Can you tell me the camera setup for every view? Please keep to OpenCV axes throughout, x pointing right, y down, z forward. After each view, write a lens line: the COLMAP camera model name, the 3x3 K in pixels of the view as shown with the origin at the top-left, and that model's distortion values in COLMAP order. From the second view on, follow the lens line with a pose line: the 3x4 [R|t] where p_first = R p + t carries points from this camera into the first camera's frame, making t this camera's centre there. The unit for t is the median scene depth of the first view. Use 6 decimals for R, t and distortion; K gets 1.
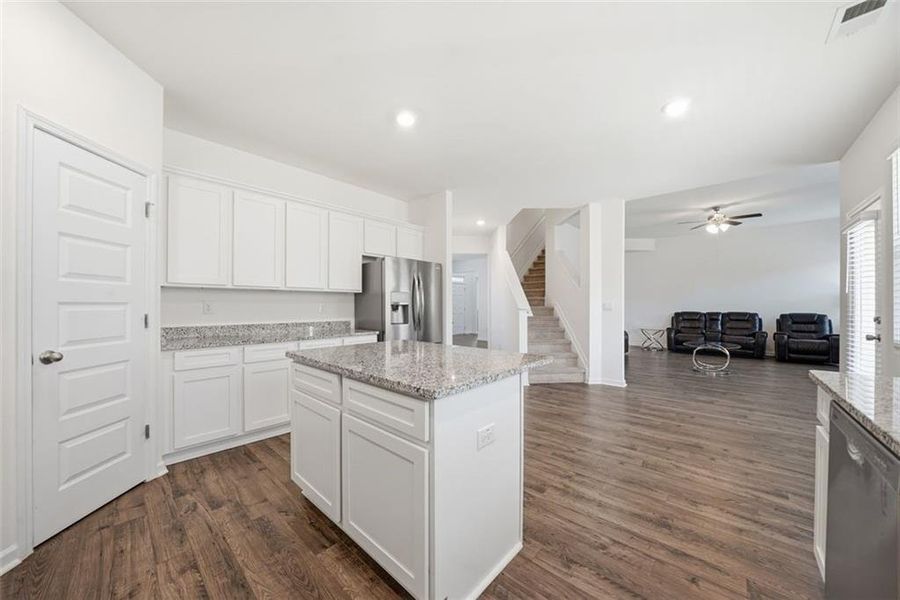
lens RADIAL K [[313.1, 0, 438.6], [0, 313.1, 301.3], [0, 0, 1]] dist [-0.016930, -0.000014]
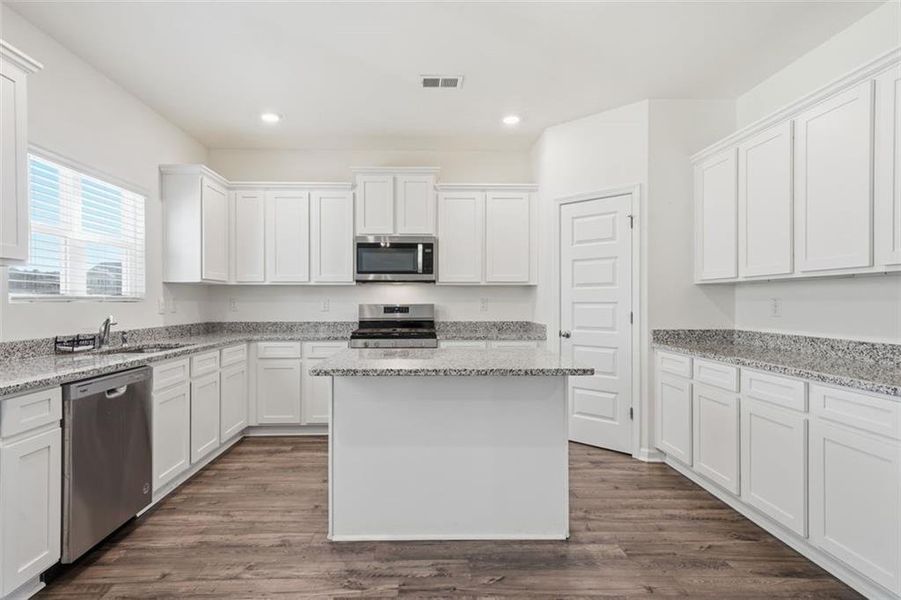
lens RADIAL K [[461.8, 0, 445.0], [0, 461.8, 304.5], [0, 0, 1]] dist [0.013506, 0.002191]
pose [[-0.687079, 0.004902, -0.726566, 0.830030], [0.009478, 0.999953, -0.002217, 0.011269], [0.726521, -0.008409, -0.687093, 1.739155]]
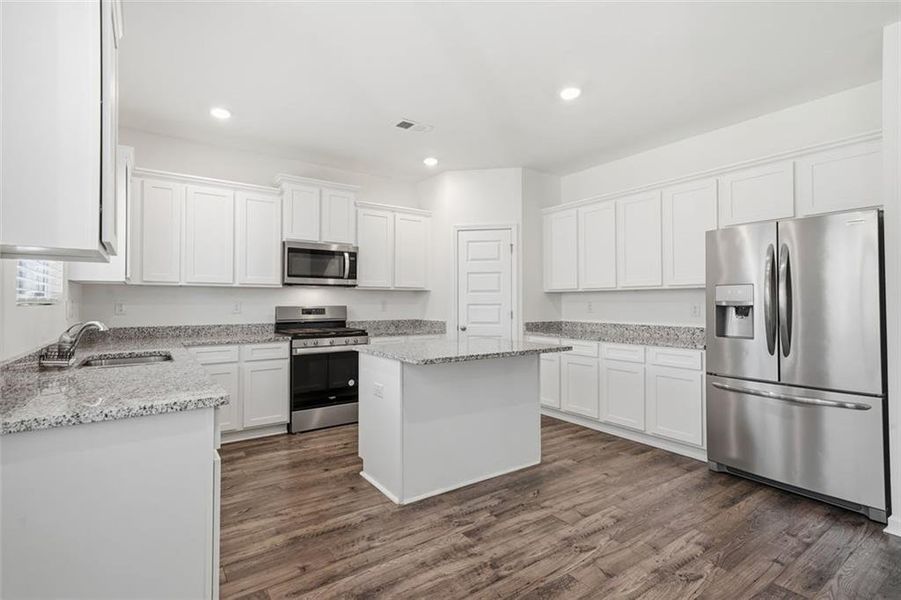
lens RADIAL K [[412.2, 0, 452.4], [0, 412.2, 299.9], [0, 0, 1]] dist [0.003018, -0.000264]
pose [[-0.178162, -0.007921, -0.983969, 1.359785], [0.012973, 0.999862, -0.010397, 0.002030], [0.983916, -0.014617, -0.178035, 1.116896]]
